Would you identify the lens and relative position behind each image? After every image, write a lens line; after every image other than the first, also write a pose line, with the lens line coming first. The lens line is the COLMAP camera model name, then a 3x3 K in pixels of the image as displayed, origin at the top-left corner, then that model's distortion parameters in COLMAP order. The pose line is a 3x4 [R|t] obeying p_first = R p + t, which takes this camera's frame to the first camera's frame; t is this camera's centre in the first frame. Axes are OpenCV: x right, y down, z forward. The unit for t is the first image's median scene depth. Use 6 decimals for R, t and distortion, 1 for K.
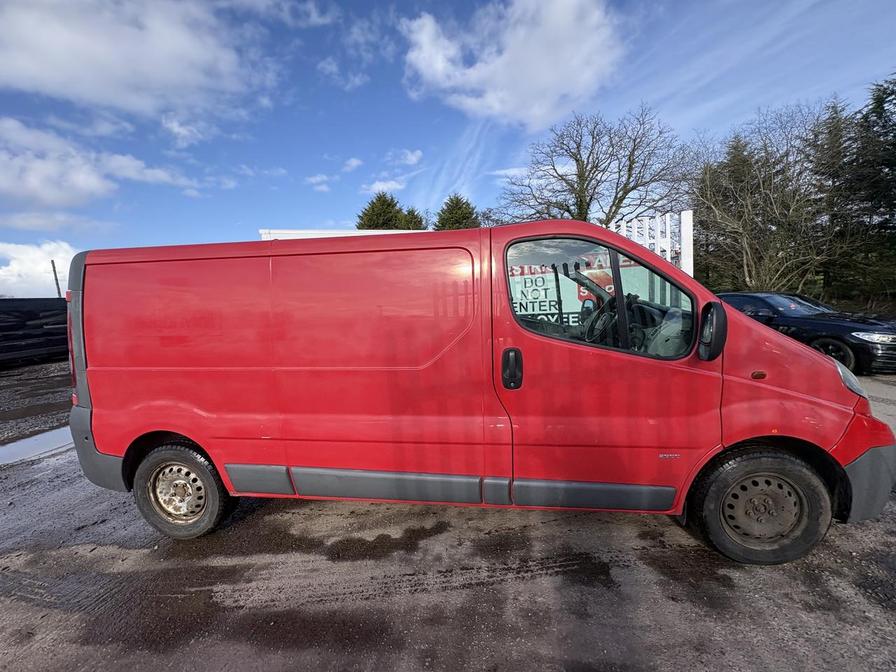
lens RADIAL K [[356.5, 0, 447.4], [0, 356.5, 334.3], [0, 0, 1]] dist [0.001916, -0.000244]
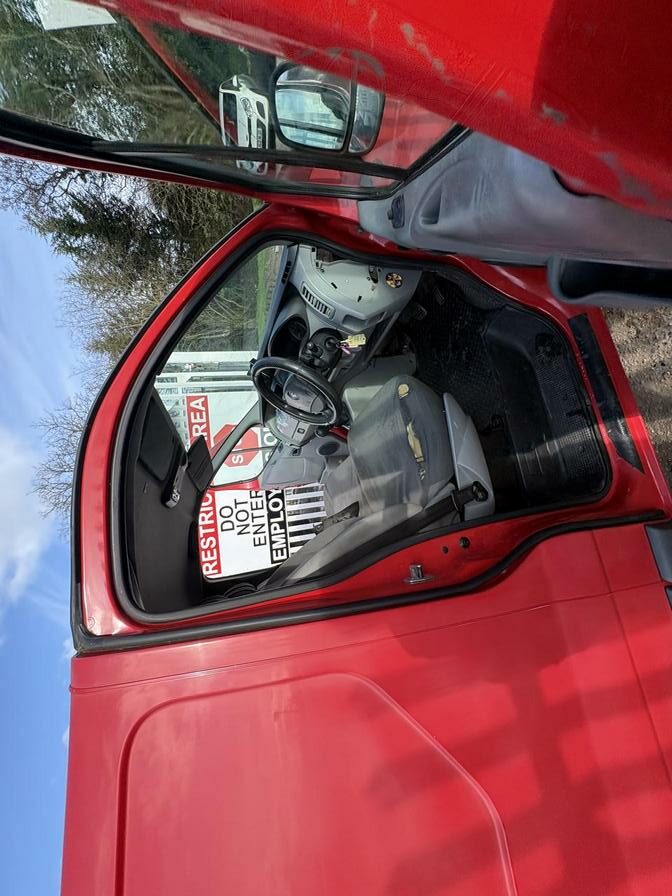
lens RADIAL K [[356.5, 0, 337.3], [0, 356.5, 448.5], [0, 0, 1]] dist [0.001916, -0.000244]
pose [[-0.124120, -0.910366, 0.394750, 0.040233], [0.983698, -0.060722, 0.169265, -0.028553], [-0.130123, 0.409324, 0.903062, 0.181245]]
